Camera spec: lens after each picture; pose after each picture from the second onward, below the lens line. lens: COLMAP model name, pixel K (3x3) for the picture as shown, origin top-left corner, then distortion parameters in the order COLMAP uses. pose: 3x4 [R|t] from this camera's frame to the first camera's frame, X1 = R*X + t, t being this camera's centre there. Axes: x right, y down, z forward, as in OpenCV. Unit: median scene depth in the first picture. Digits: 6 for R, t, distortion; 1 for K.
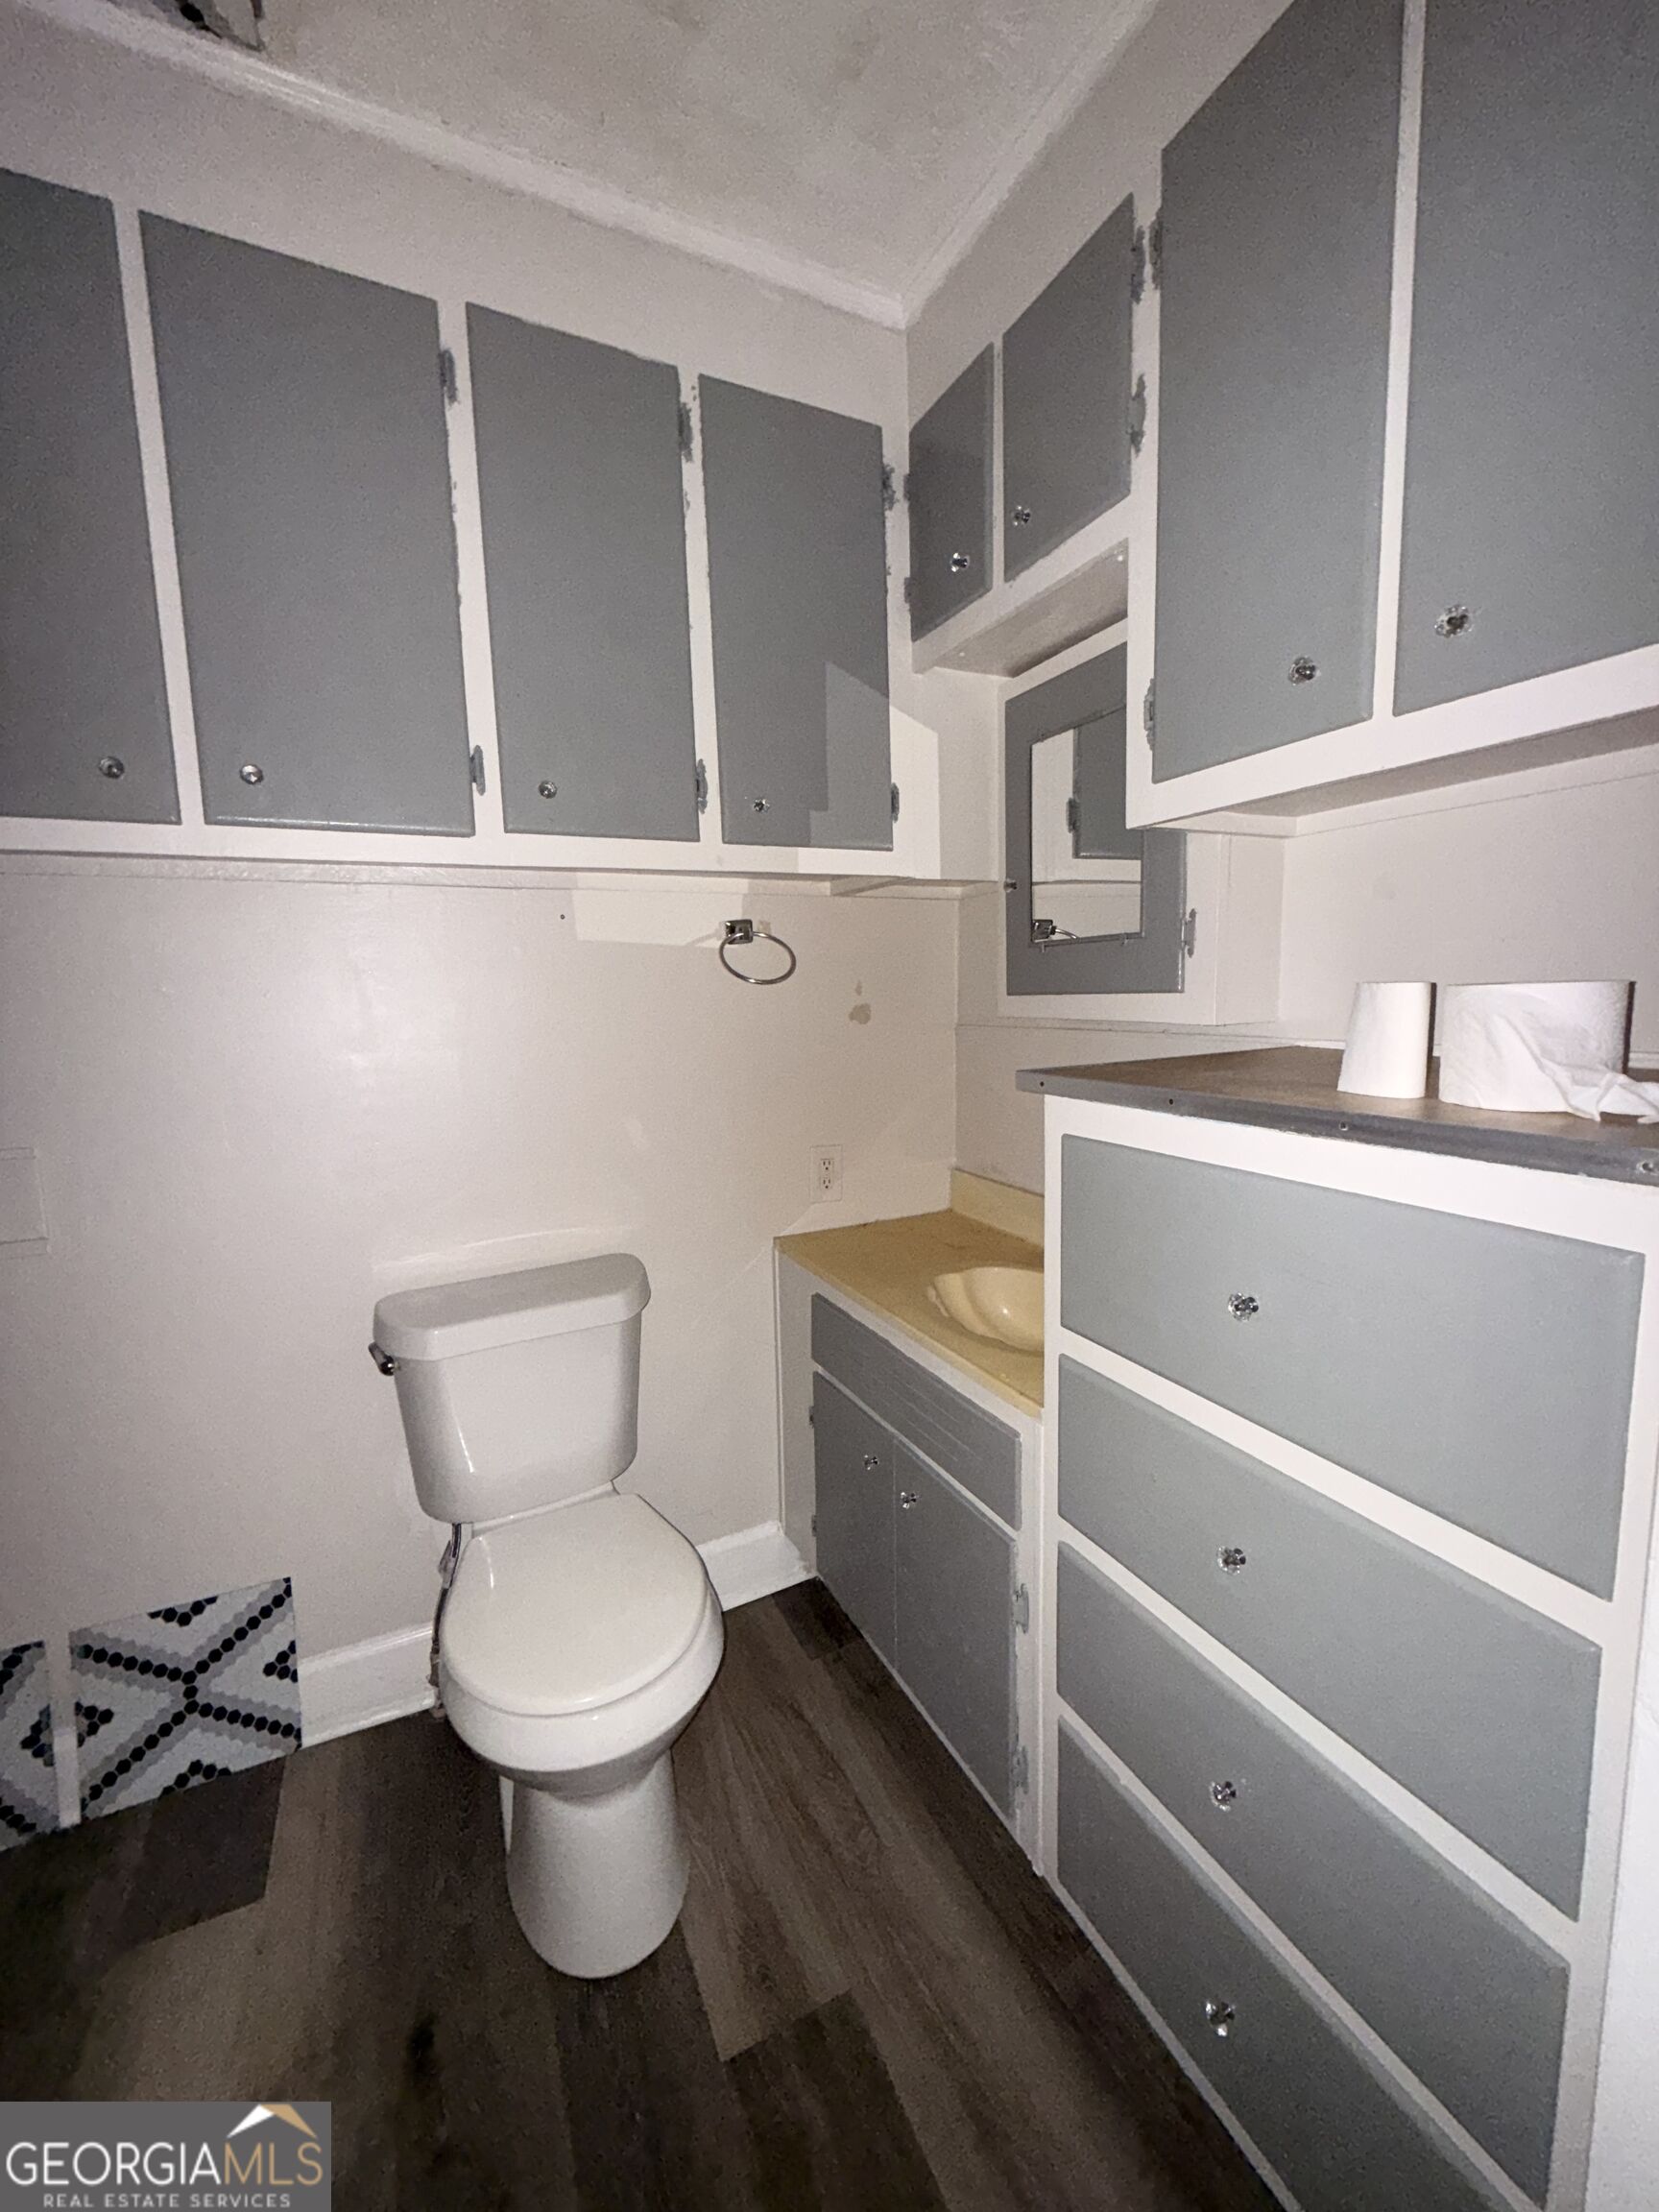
lens RADIAL K [[881.0, 0, 831.4], [0, 881.0, 1096.9], [0, 0, 1]] dist [0.000953, -0.000299]
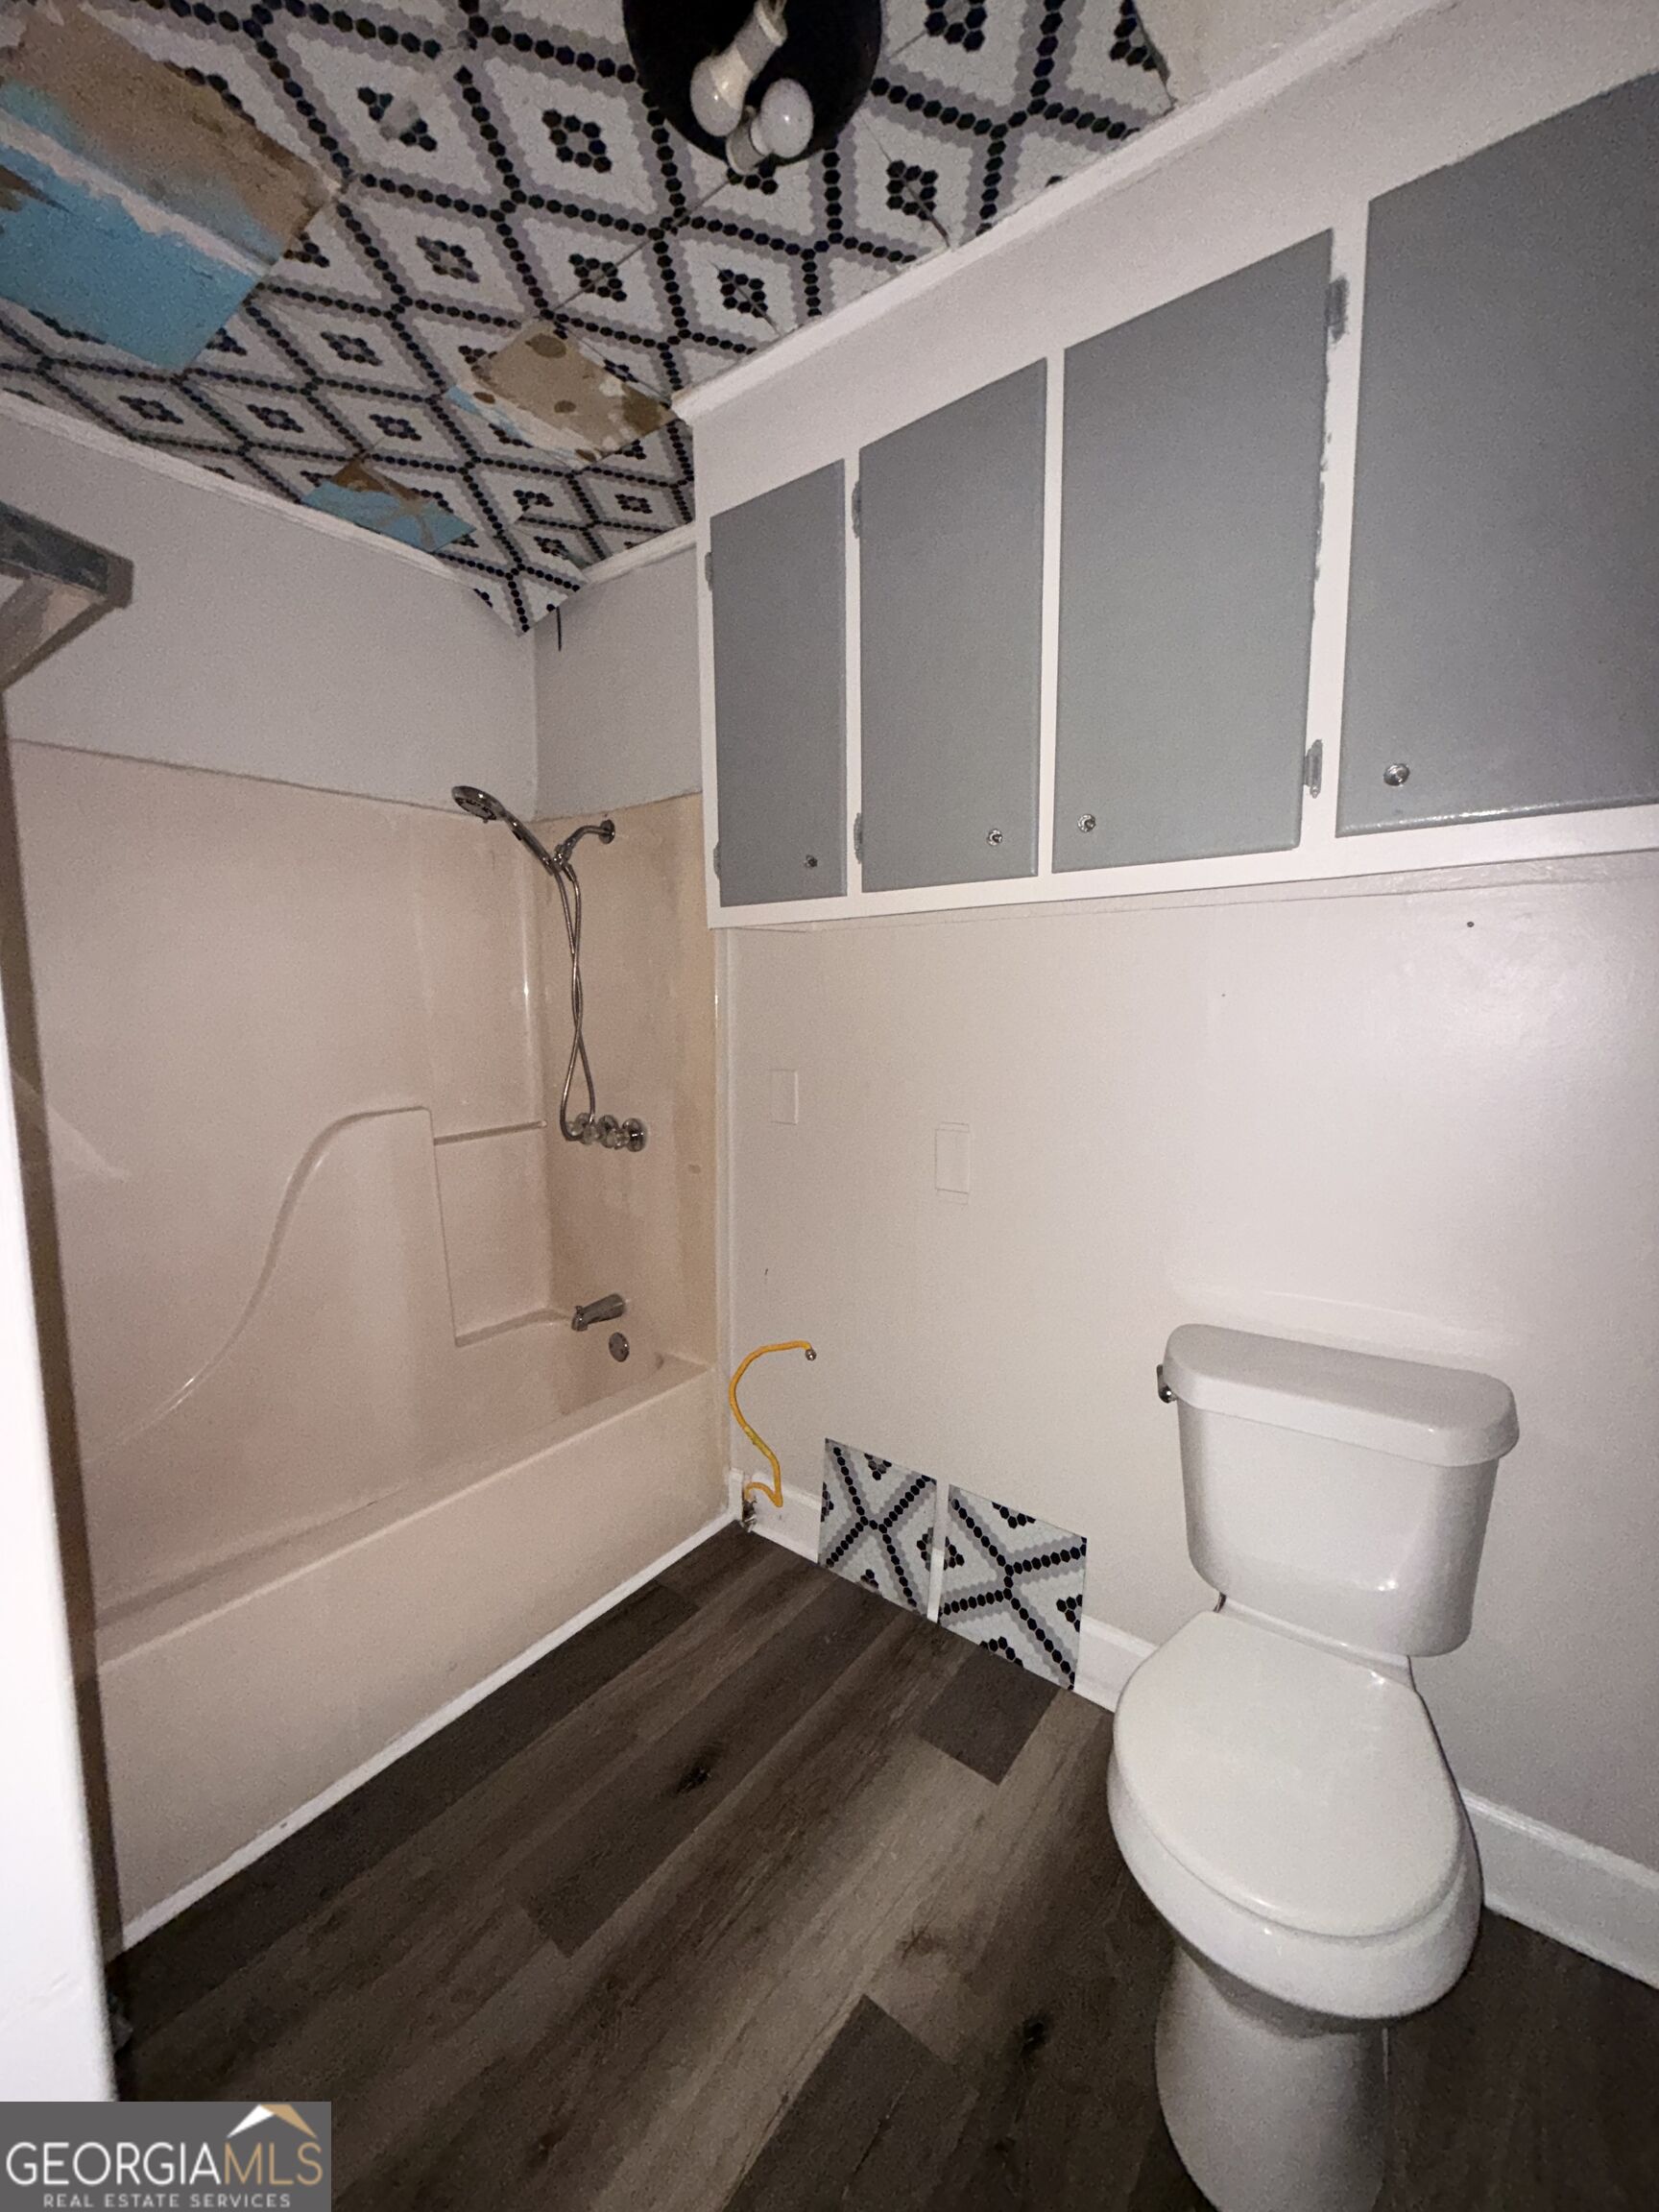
lens RADIAL K [[881.0, 0, 831.4], [0, 881.0, 1096.9], [0, 0, 1]] dist [0.000953, -0.000299]
pose [[0.443932, 0.120866, -0.887872, 0.170376], [-0.108998, 0.990787, 0.080377, -0.063804], [0.889407, 0.061094, 0.453016, 0.188892]]
